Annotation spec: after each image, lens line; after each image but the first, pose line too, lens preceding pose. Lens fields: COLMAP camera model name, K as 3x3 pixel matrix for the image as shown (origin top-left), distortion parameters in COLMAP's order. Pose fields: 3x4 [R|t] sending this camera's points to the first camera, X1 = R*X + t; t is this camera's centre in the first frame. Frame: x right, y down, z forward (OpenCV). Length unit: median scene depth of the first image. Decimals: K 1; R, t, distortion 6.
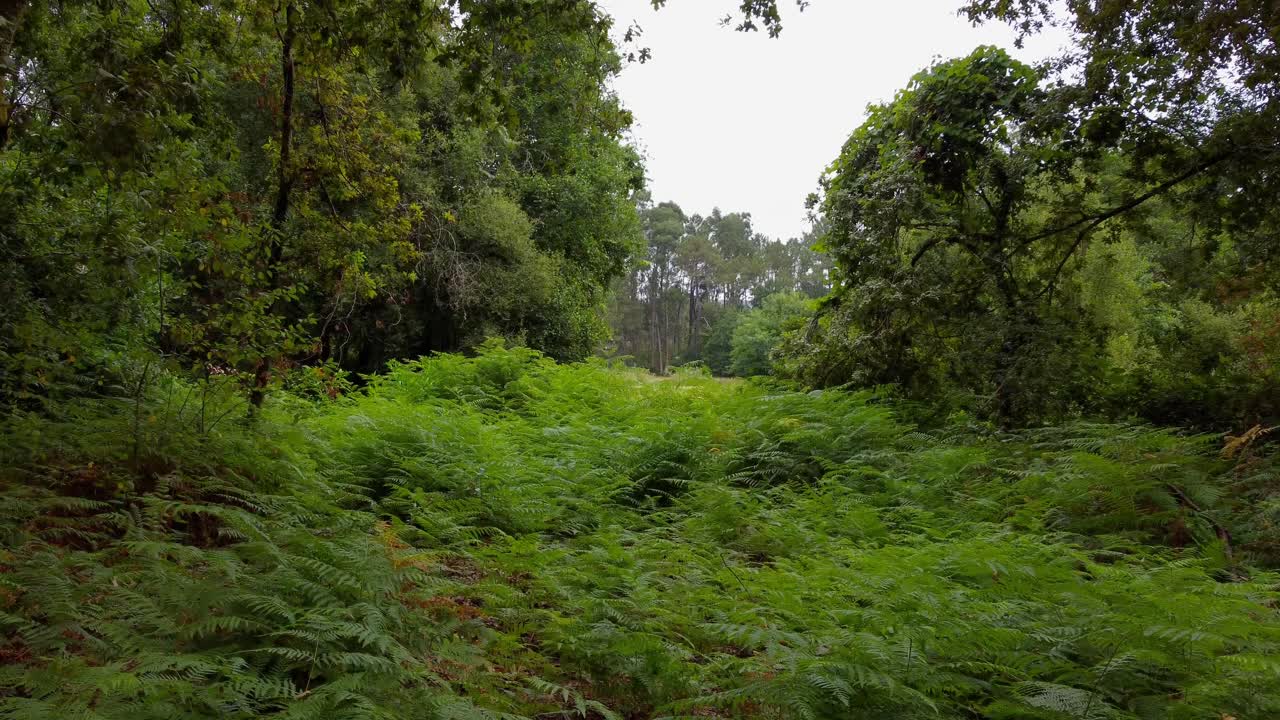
lens RADIAL K [[998.9, 0, 640.0], [0, 998.9, 360.0], [0, 0, 1]] dist [0.000218, 0.000036]
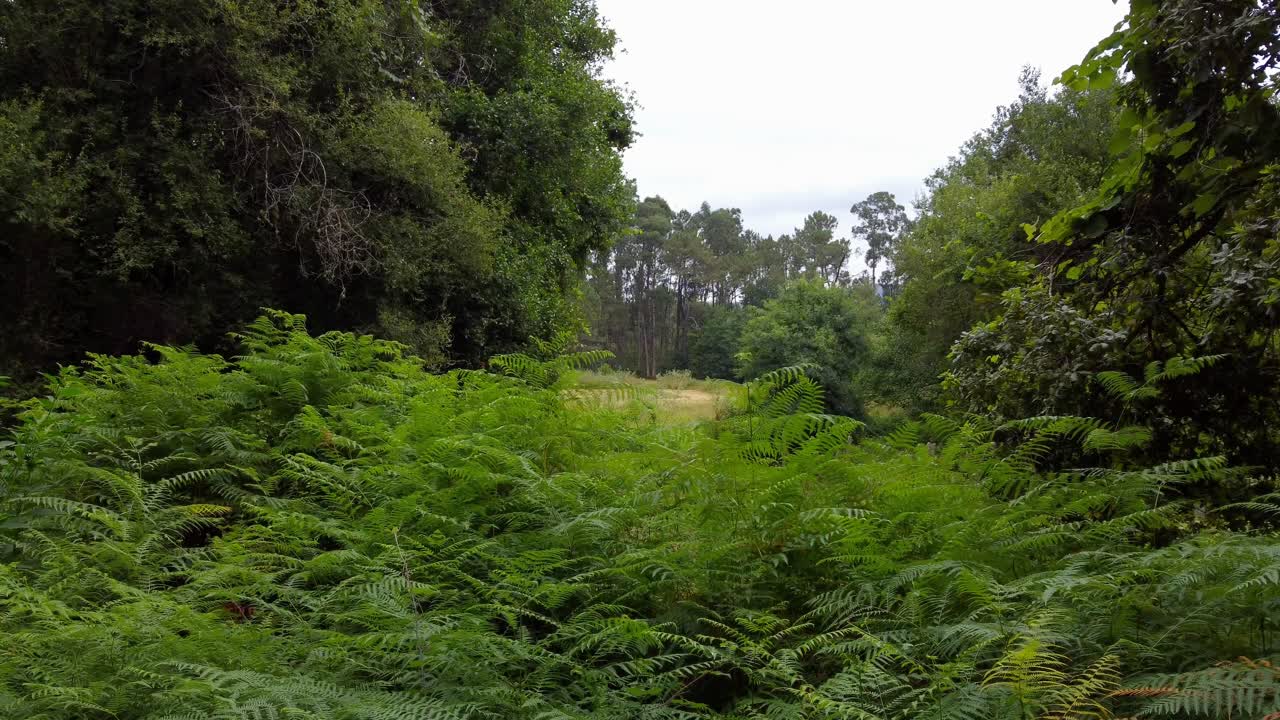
lens RADIAL K [[998.9, 0, 640.0], [0, 998.9, 360.0], [0, 0, 1]] dist [0.000218, 0.000036]
pose [[0.999892, -0.002235, 0.014518, -0.000709], [0.002267, 0.999995, -0.002217, -0.000148], [-0.014513, 0.002249, 0.999892, 0.242875]]
